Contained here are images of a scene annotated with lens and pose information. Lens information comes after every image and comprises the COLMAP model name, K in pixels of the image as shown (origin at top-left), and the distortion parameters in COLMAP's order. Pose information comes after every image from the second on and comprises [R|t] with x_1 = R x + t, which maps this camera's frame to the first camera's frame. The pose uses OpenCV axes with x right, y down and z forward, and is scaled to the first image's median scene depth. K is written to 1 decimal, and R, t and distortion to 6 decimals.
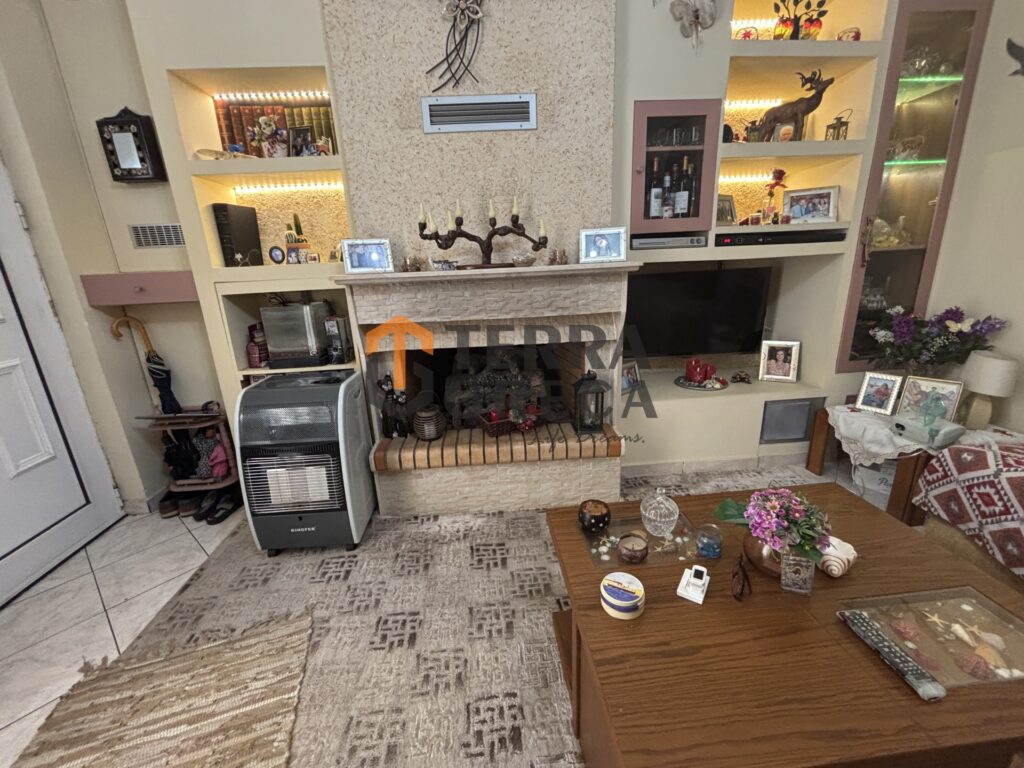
lens RADIAL K [[416.0, 0, 509.0], [0, 416.0, 381.3], [0, 0, 1]] dist [0.003276, -0.000138]
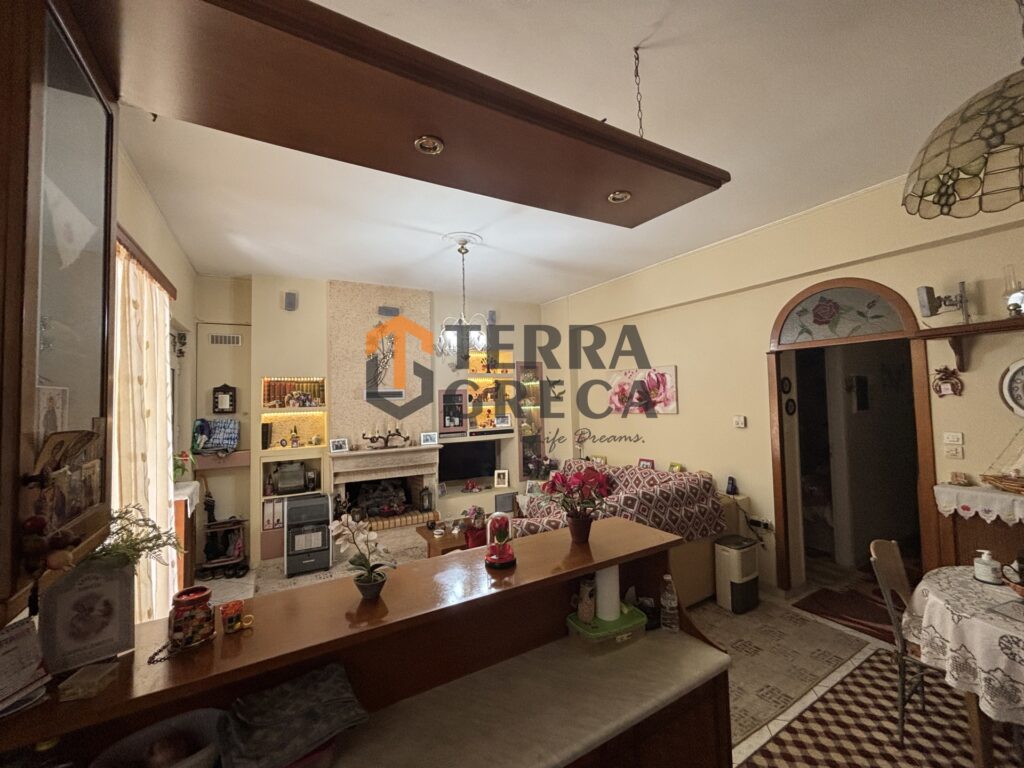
lens RADIAL K [[410.5, 0, 511.5], [0, 410.5, 381.4], [0, 0, 1]] dist [-0.004304, -0.000406]
pose [[0.907223, 0.039451, 0.418795, -0.401656], [0.100785, 0.946208, -0.307461, 0.191499], [-0.408397, 0.321144, 0.854446, -1.545493]]
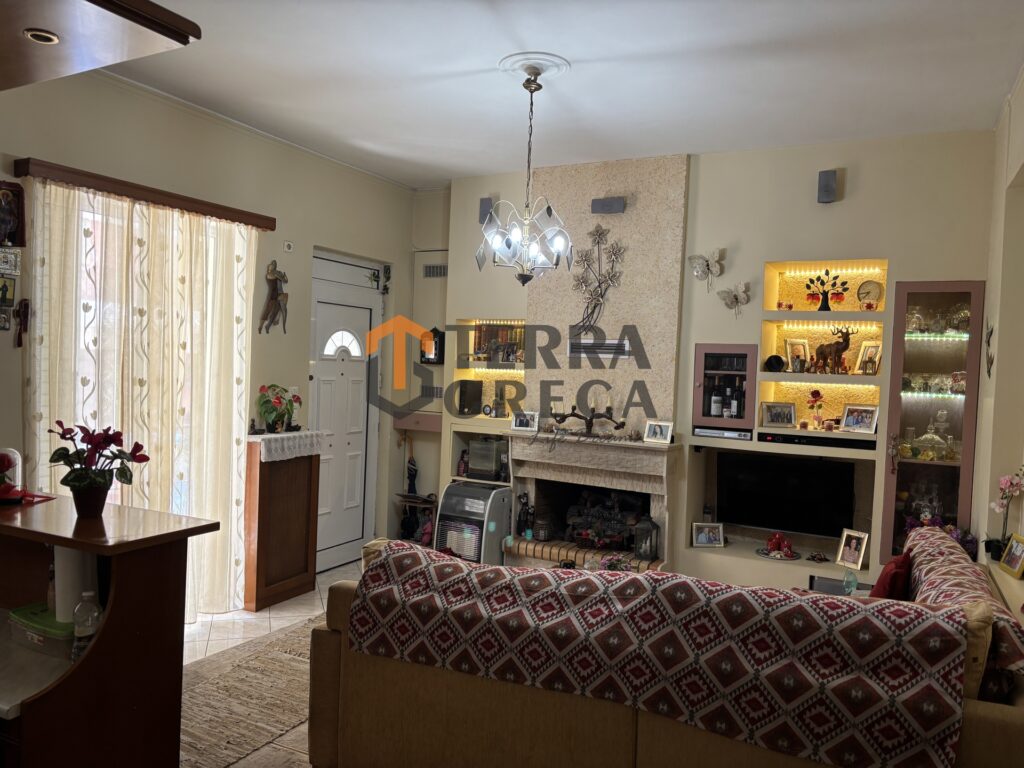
lens RADIAL K [[773.5, 0, 507.6], [0, 773.5, 390.8], [0, 0, 1]] dist [0.001941, -0.011423]
pose [[0.838025, 0.097257, -0.536894, 1.154633], [-0.225339, 0.957842, -0.178215, 0.146653], [0.496927, 0.270331, 0.824612, -1.506492]]
